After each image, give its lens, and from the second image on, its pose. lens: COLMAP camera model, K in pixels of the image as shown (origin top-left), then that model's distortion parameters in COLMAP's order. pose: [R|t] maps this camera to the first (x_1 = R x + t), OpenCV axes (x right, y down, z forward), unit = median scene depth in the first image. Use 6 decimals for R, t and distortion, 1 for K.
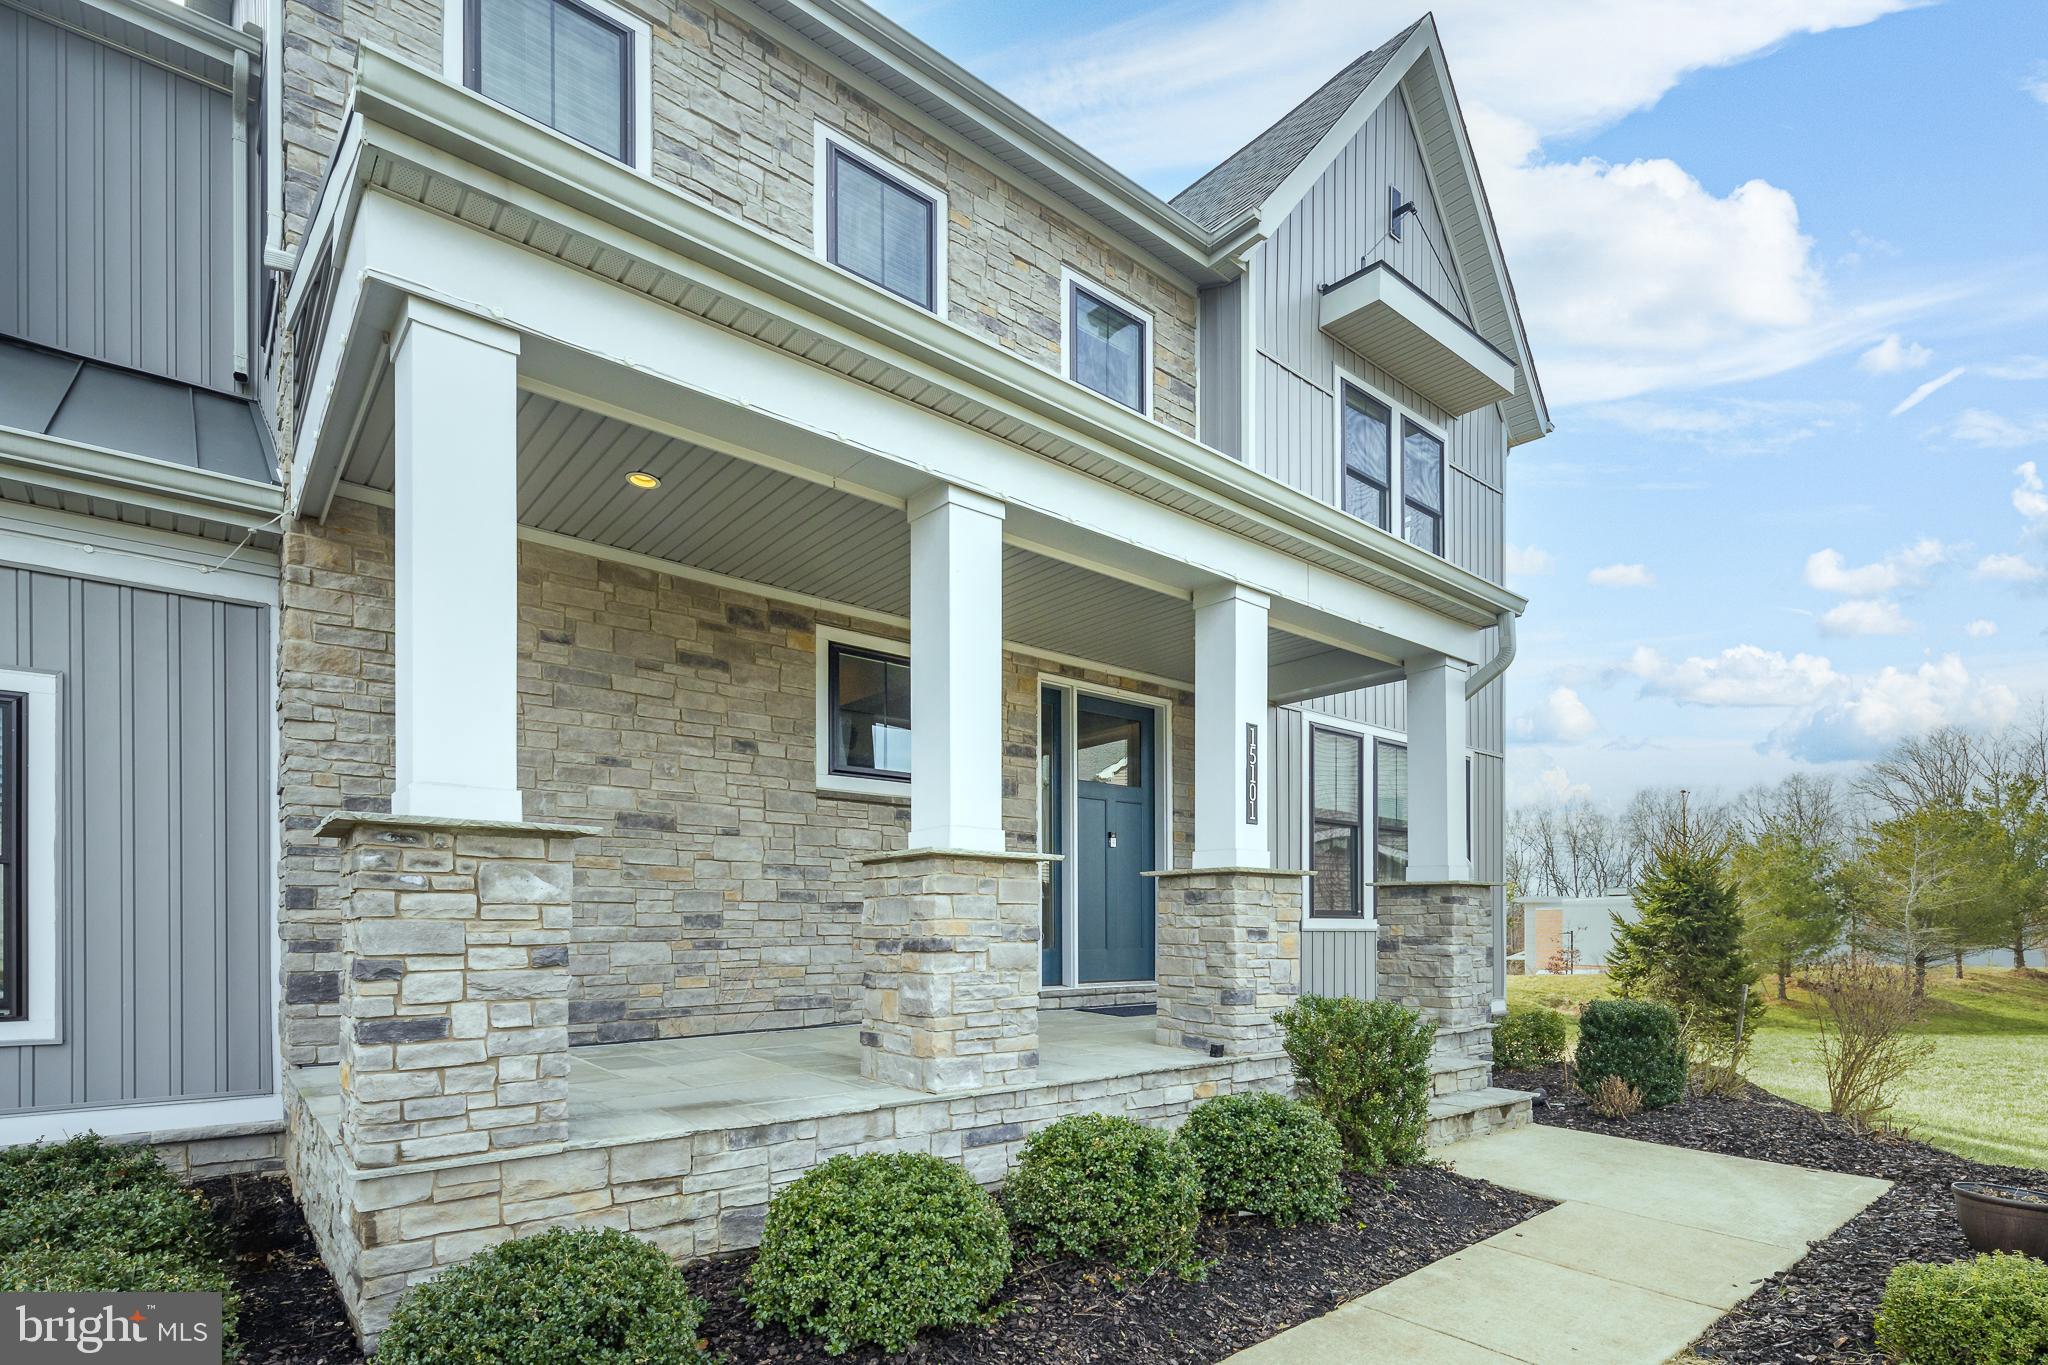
lens RADIAL K [[1010.0, 0, 1020.5], [0, 1010.0, 933.2], [0, 0, 1]] dist [0.008392, -0.004323]
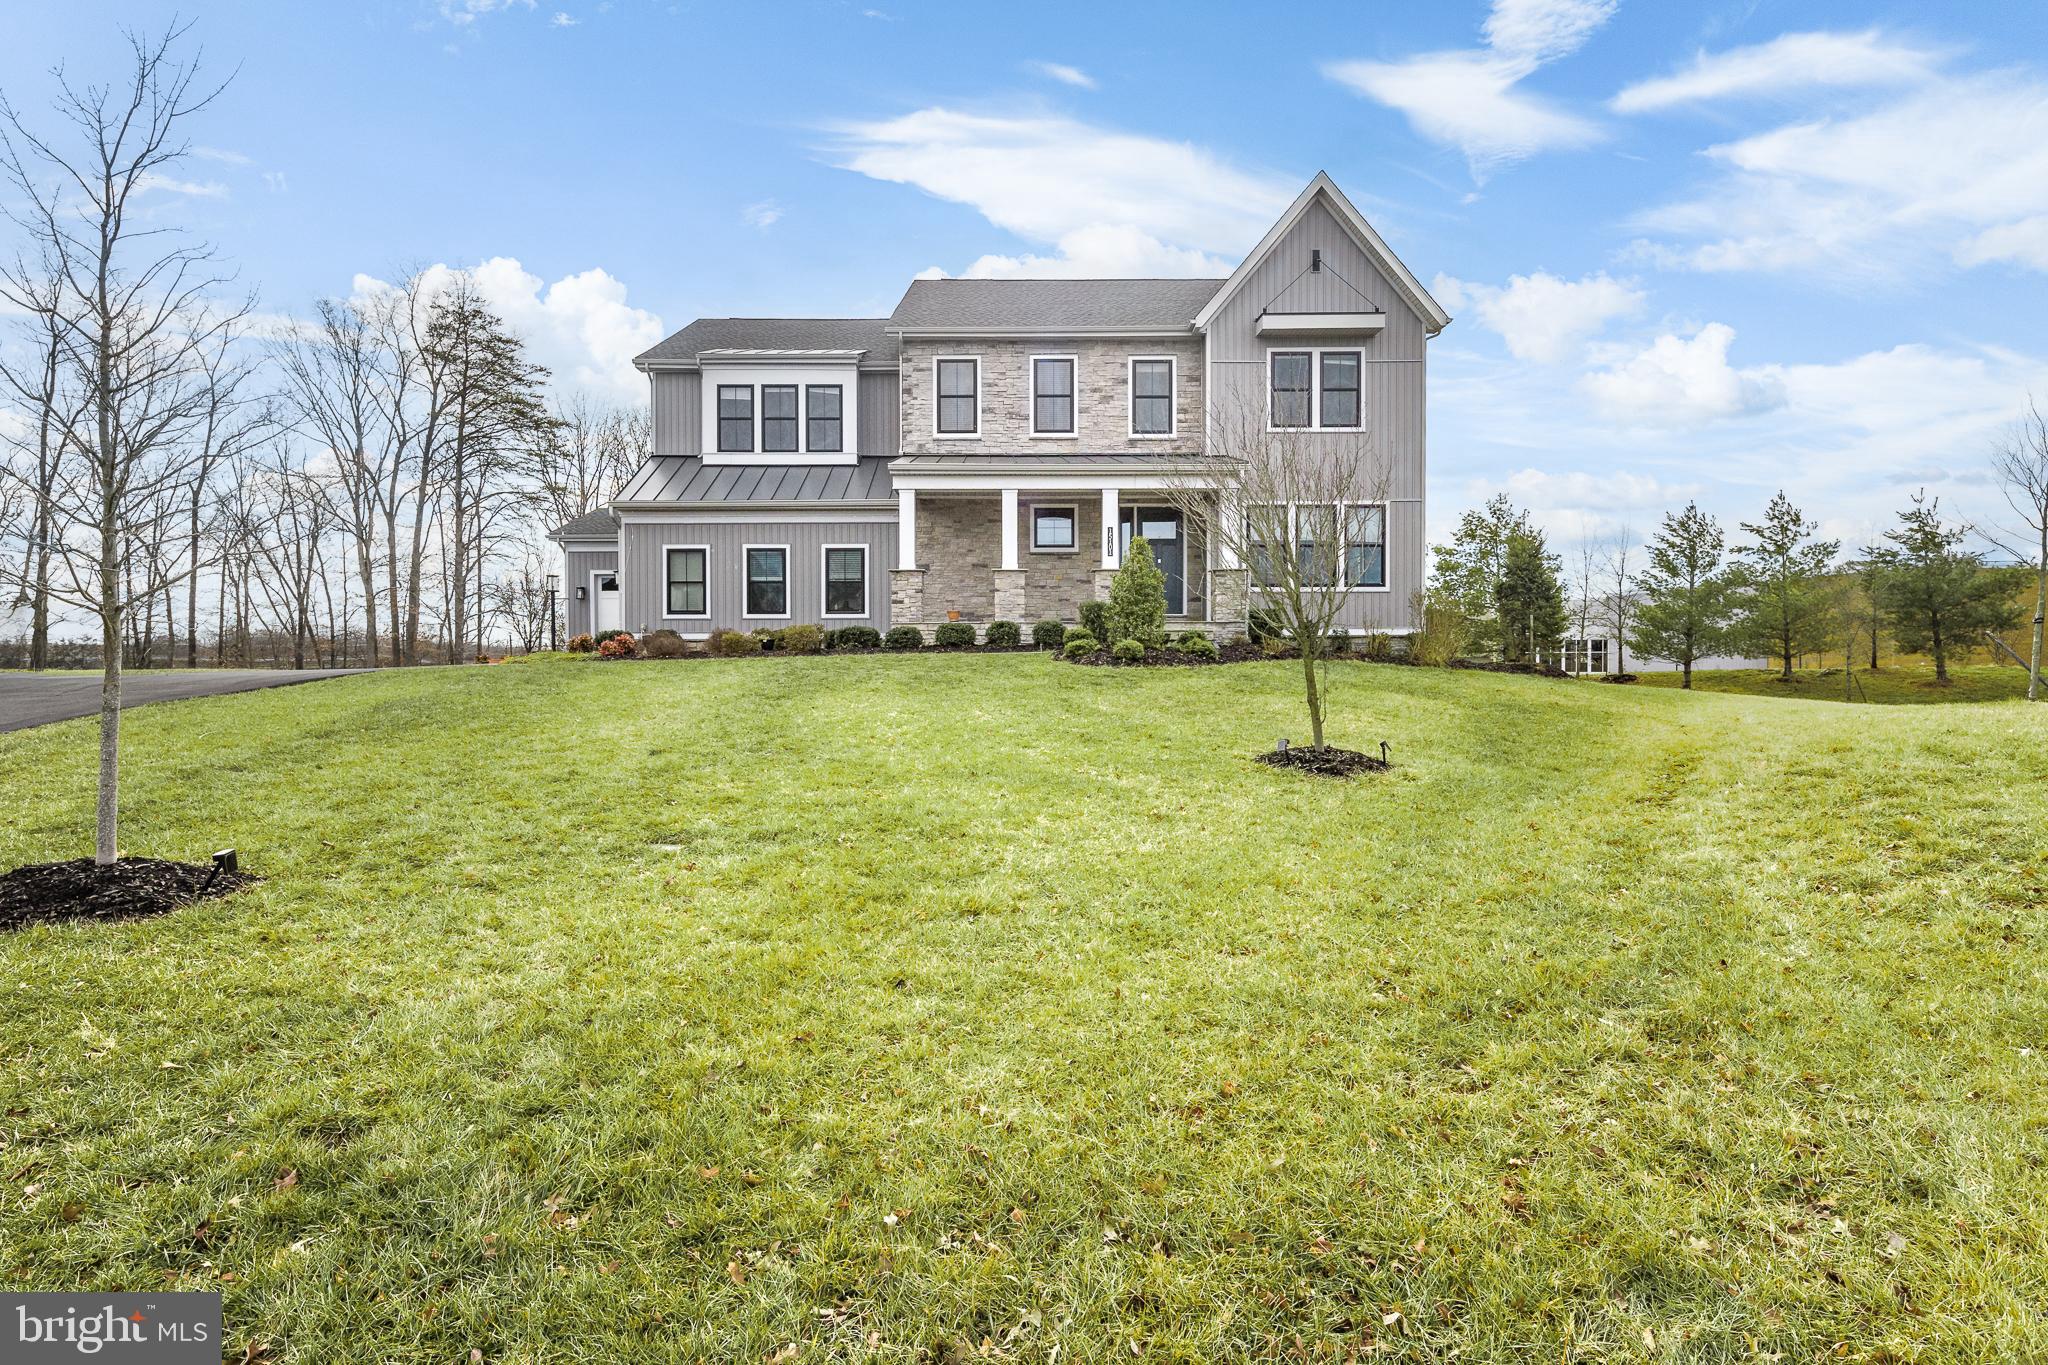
lens RADIAL K [[1010.0, 0, 1022.6], [0, 1010.0, 667.6], [0, 0, 1]] dist [0.008392, -0.004323]
pose [[0.777198, 0.007557, -0.629211, 1.556595], [-0.001085, 0.999942, 0.010670, 0.168408], [0.629255, -0.007610, 0.777162, -1.344111]]
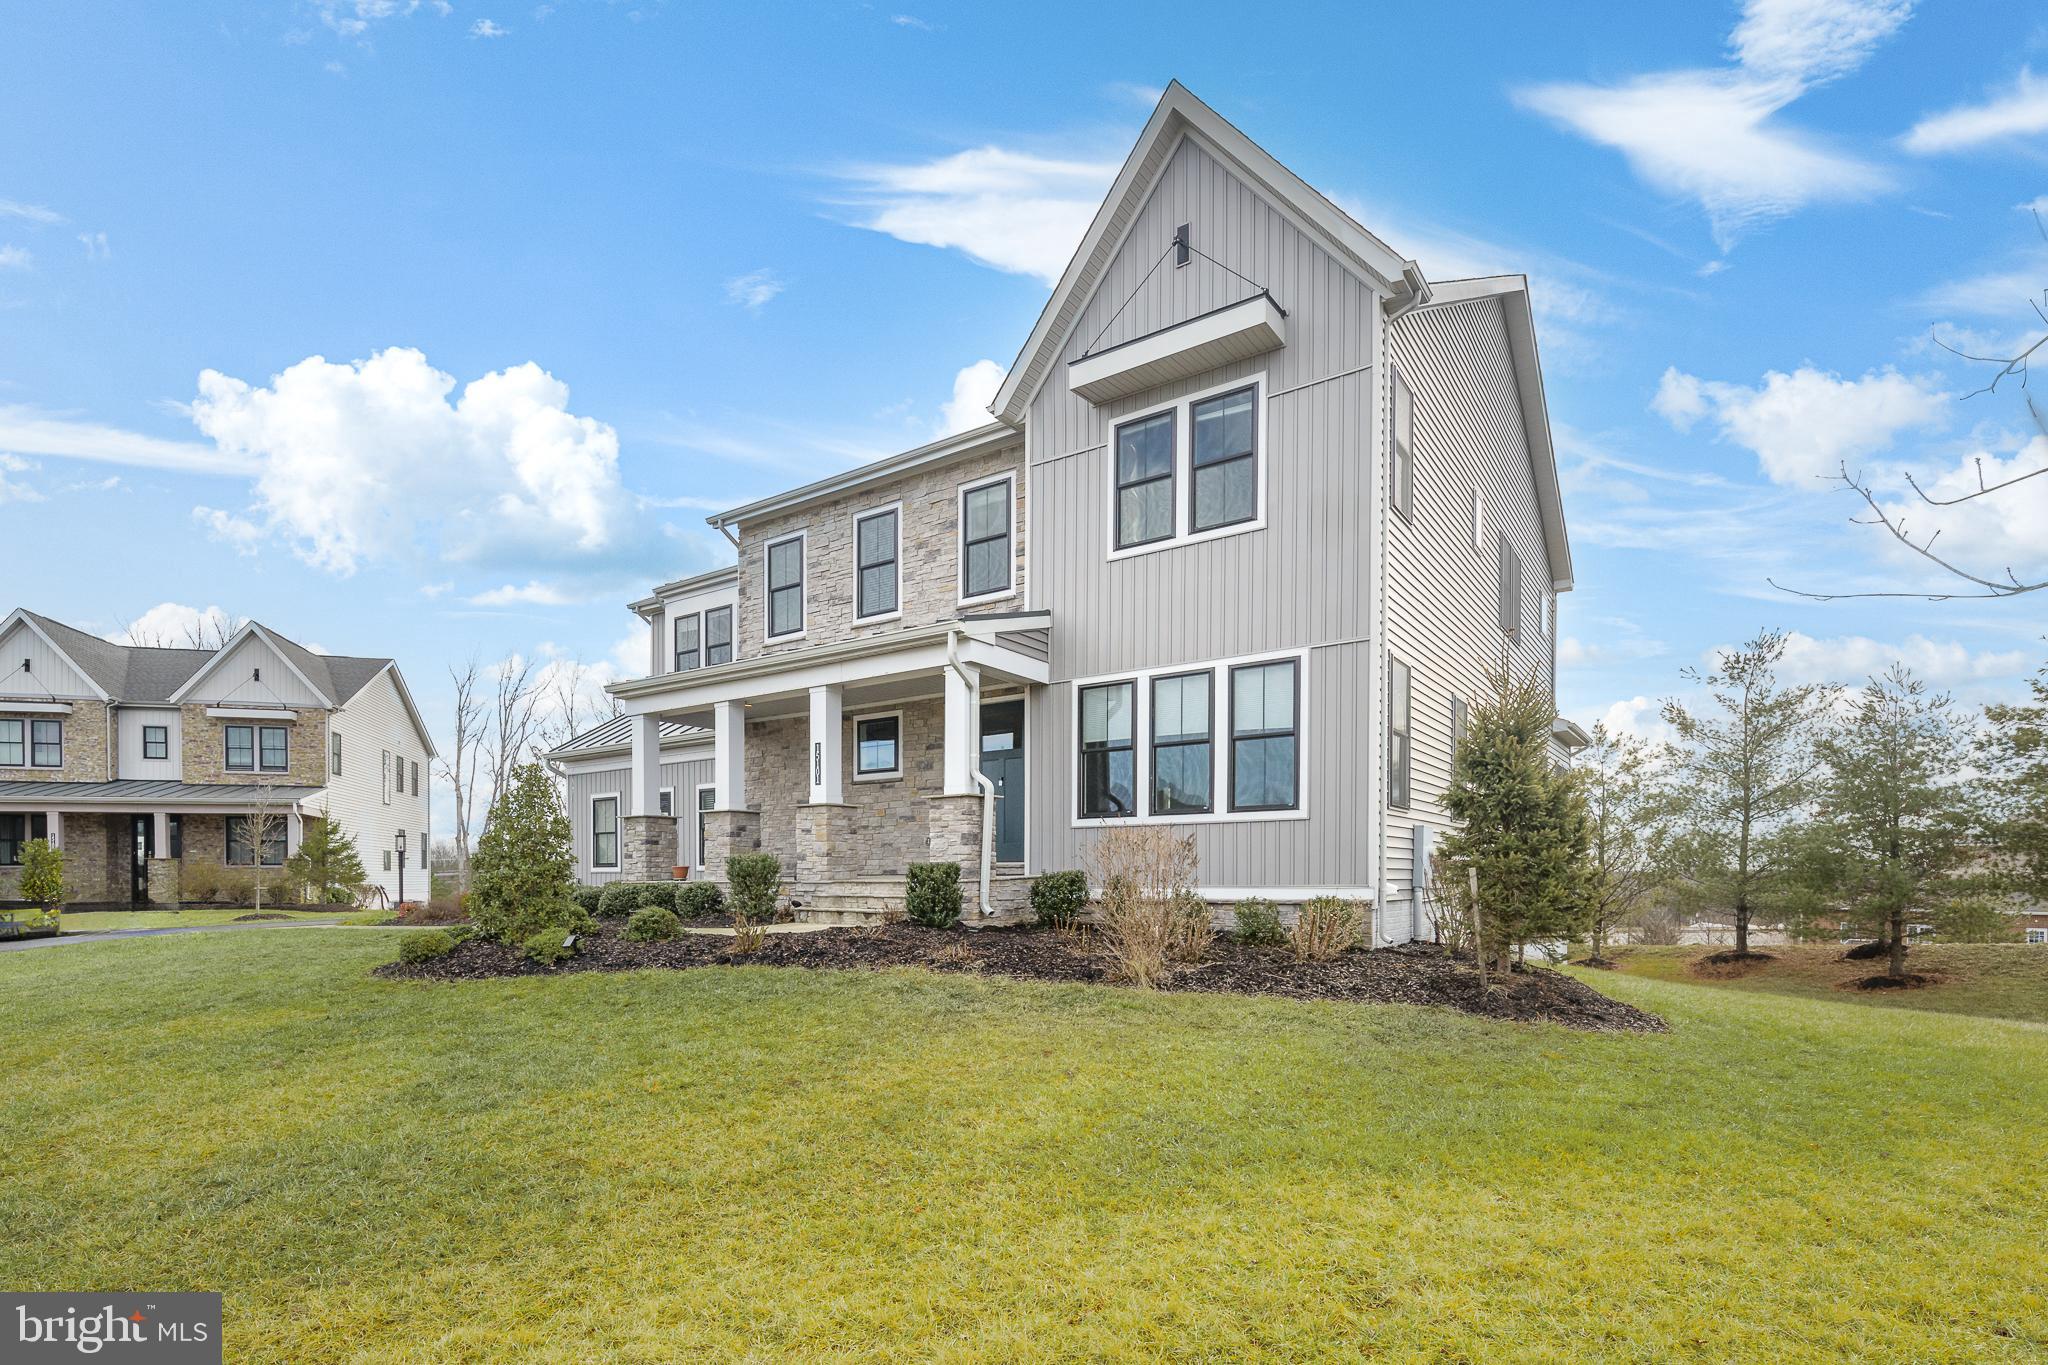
lens RADIAL K [[1010.0, 0, 1004.4], [0, 1010.0, 893.4], [0, 0, 1]] dist [0.008392, -0.004323]
pose [[0.250172, 0.015005, -0.968085, 1.898824], [-0.004492, 0.999887, 0.014337, 0.079804], [0.968191, 0.000762, 0.250211, 0.598871]]
